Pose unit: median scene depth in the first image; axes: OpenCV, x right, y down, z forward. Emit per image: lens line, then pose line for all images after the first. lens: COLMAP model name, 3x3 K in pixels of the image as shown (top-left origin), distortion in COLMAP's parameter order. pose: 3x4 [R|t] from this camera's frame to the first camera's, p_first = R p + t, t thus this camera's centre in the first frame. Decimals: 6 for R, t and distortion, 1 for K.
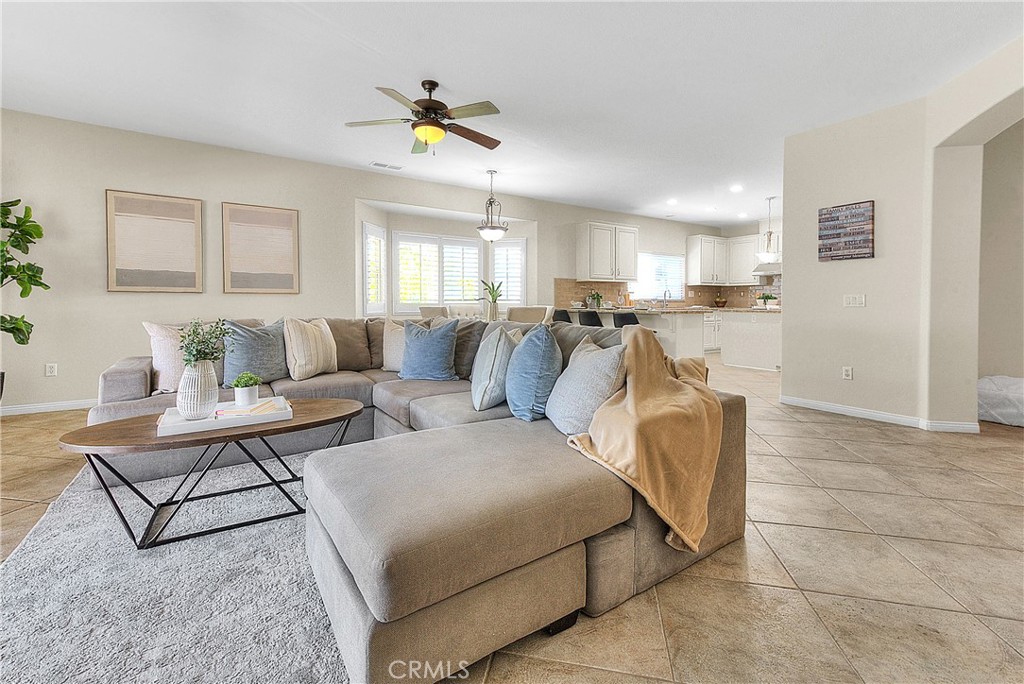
lens RADIAL K [[433.8, 0, 513.6], [0, 433.8, 307.5], [0, 0, 1]] dist [0.015525, -0.000052]
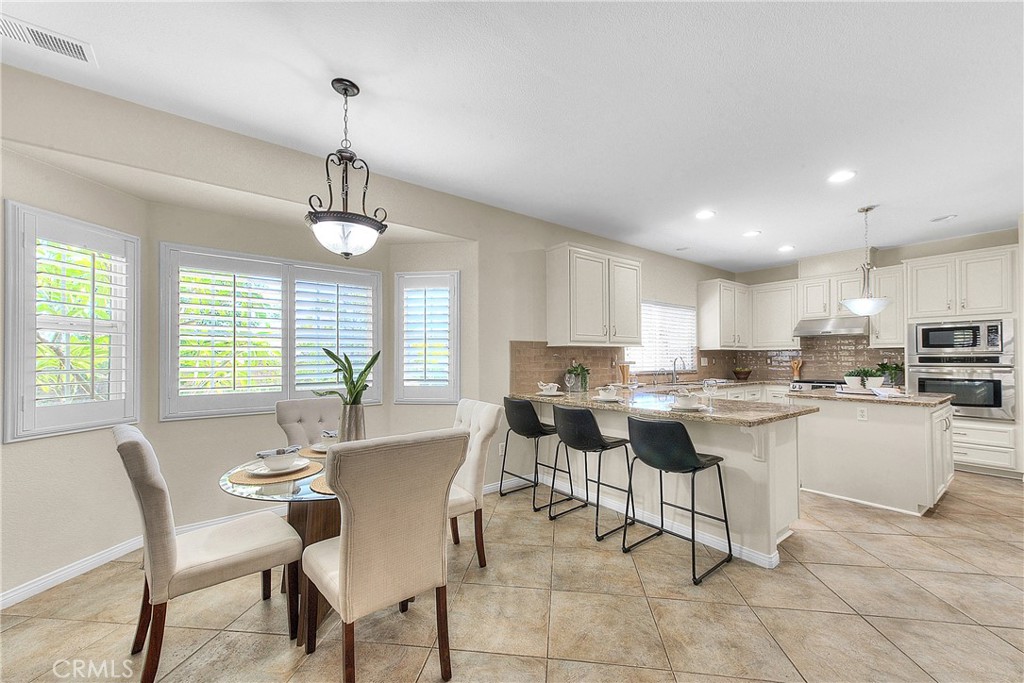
lens RADIAL K [[406.8, 0, 511.9], [0, 406.8, 355.8], [0, 0, 1]] dist [0.021434, -0.000109]
pose [[0.997791, -0.003892, 0.066323, 0.059505], [0.005520, 0.999688, -0.024377, -0.034459], [-0.066207, 0.024690, 0.997500, 0.449557]]
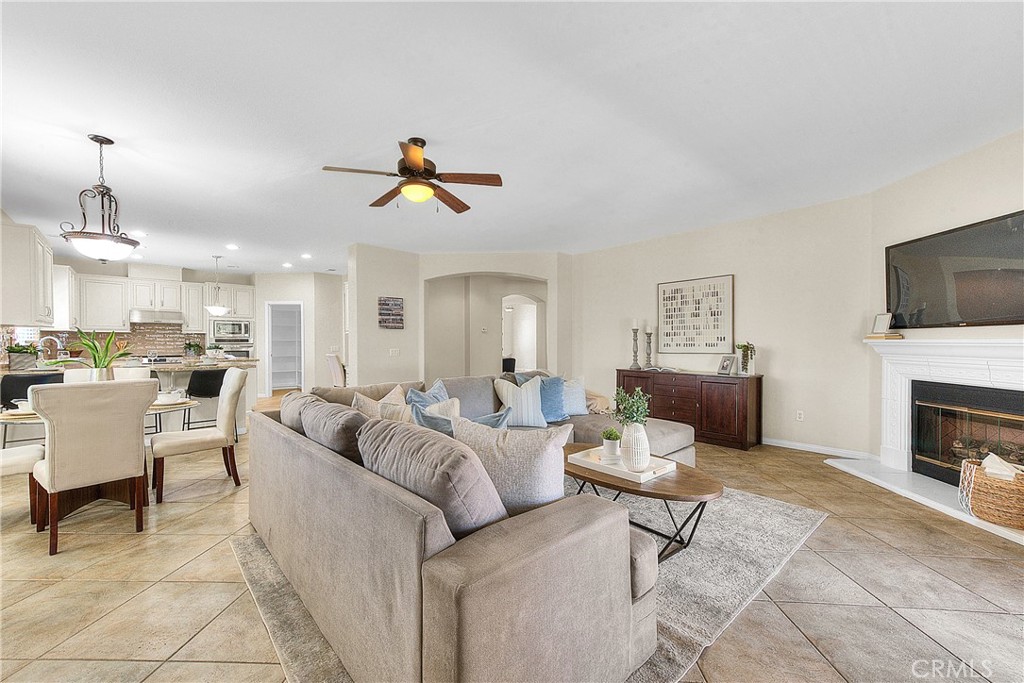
lens RADIAL K [[403.4, 0, 506.2], [0, 403.4, 348.0], [0, 0, 1]] dist [-0.000768, -0.002931]
pose [[-0.134699, -0.016604, 0.990747, -0.482651], [0.012955, 0.999745, 0.018516, -0.030245], [-0.990802, 0.015329, -0.134450, 0.406437]]
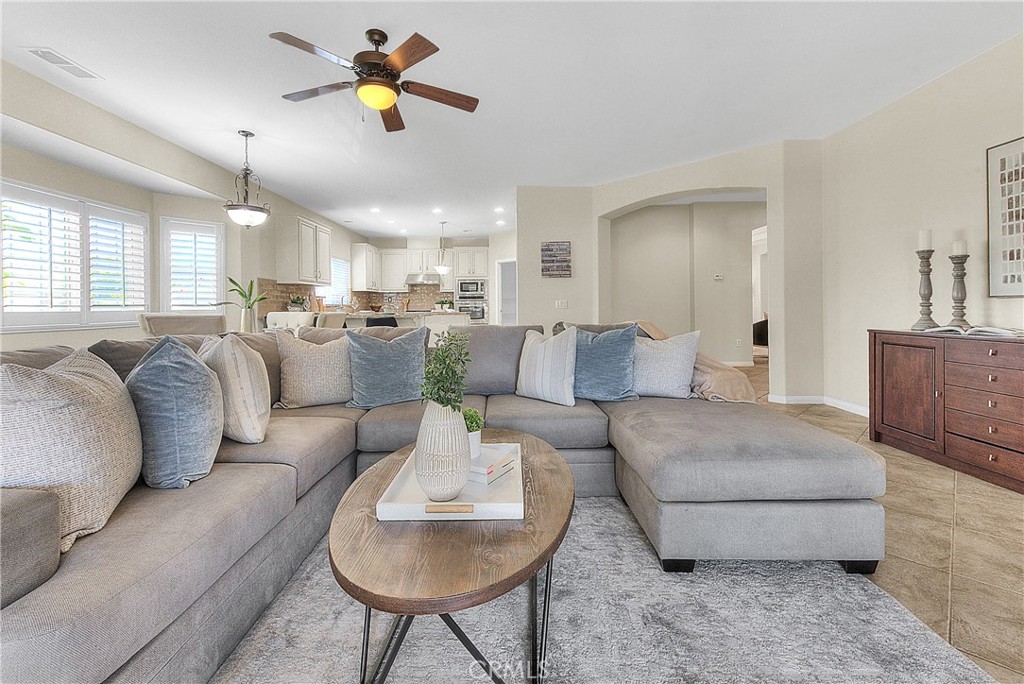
lens RADIAL K [[433.8, 0, 513.6], [0, 433.8, 307.5], [0, 0, 1]] dist [0.015525, -0.000052]
pose [[0.549759, -0.008148, 0.835284, -0.318267], [0.019755, 0.999800, -0.003249, -0.001000], [-0.835090, 0.018287, 0.549809, 0.154369]]
